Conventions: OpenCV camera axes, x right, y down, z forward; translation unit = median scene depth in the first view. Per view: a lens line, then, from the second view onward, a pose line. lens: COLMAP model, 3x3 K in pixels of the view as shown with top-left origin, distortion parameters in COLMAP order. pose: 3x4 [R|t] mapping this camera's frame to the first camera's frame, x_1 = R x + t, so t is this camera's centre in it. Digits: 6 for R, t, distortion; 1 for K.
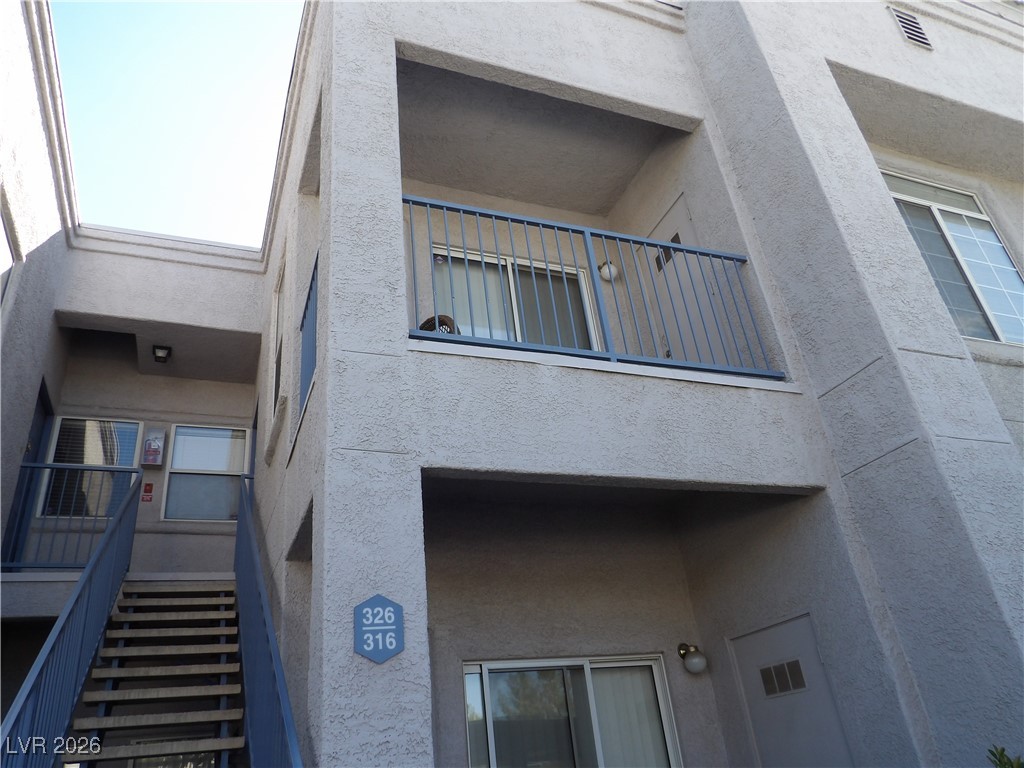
lens RADIAL K [[739.8, 0, 501.5], [0, 739.8, 383.3], [0, 0, 1]] dist [-0.009328, 0.007536]
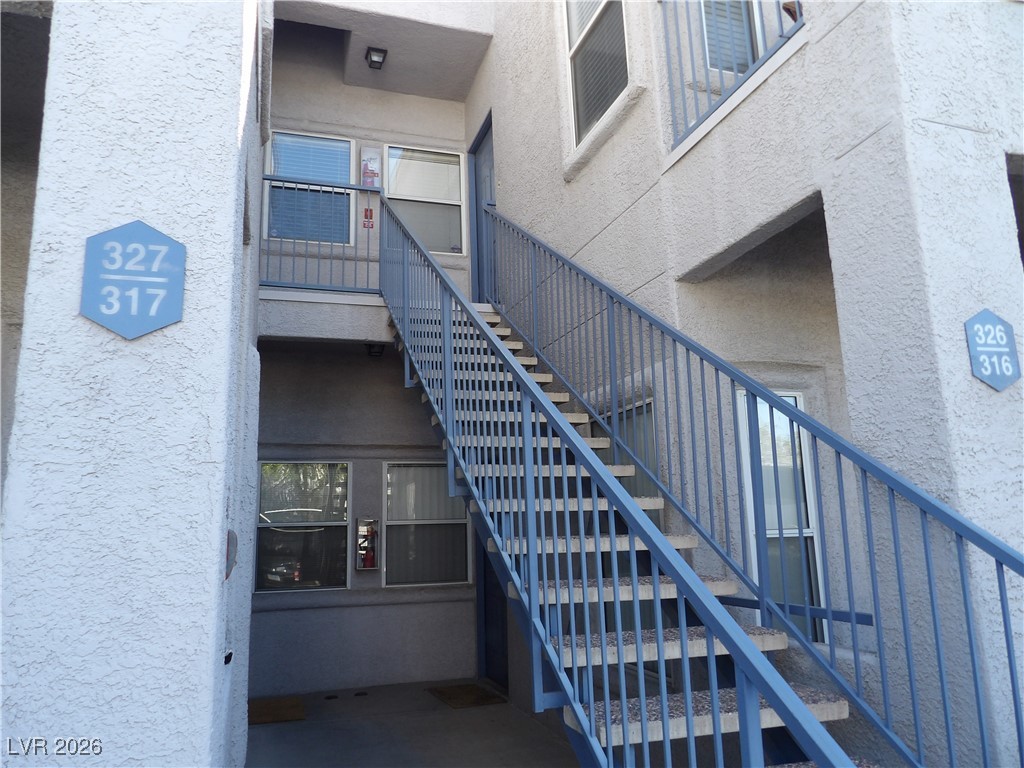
lens RADIAL K [[742.4, 0, 503.4], [0, 742.4, 381.3], [0, 0, 1]] dist [-0.022282, 0.044936]
pose [[0.995611, 0.058855, -0.072762, -0.385286], [-0.033727, 0.950899, 0.307658, 0.083762], [0.087297, -0.303854, 0.948711, 0.115914]]
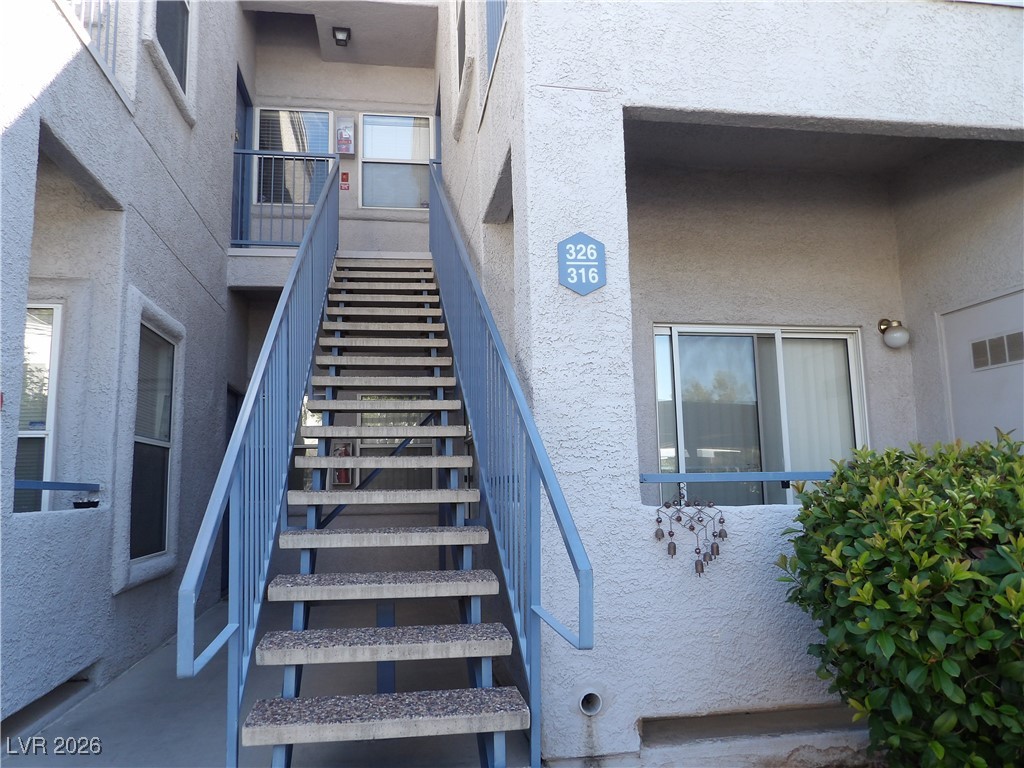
lens RADIAL K [[742.4, 0, 503.4], [0, 742.4, 381.3], [0, 0, 1]] dist [-0.022282, 0.044936]
pose [[0.974240, 0.047902, -0.220368, -0.022688], [0.036240, 0.931224, 0.362642, 0.064822], [0.222583, -0.361286, 0.905499, -0.011095]]
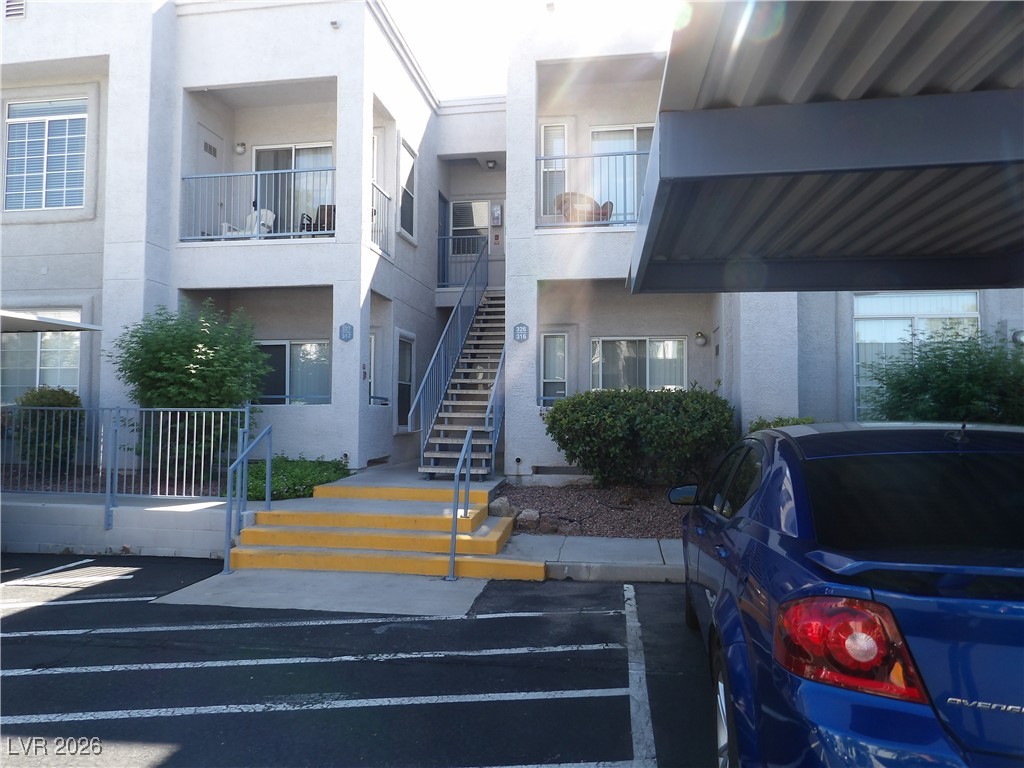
lens RADIAL K [[742.4, 0, 503.4], [0, 742.4, 381.3], [0, 0, 1]] dist [-0.022282, 0.044936]
pose [[0.858404, 0.079362, -0.506797, 0.916234], [0.164127, 0.893535, 0.417919, -0.549414], [0.486009, -0.441923, 0.753989, -1.033122]]
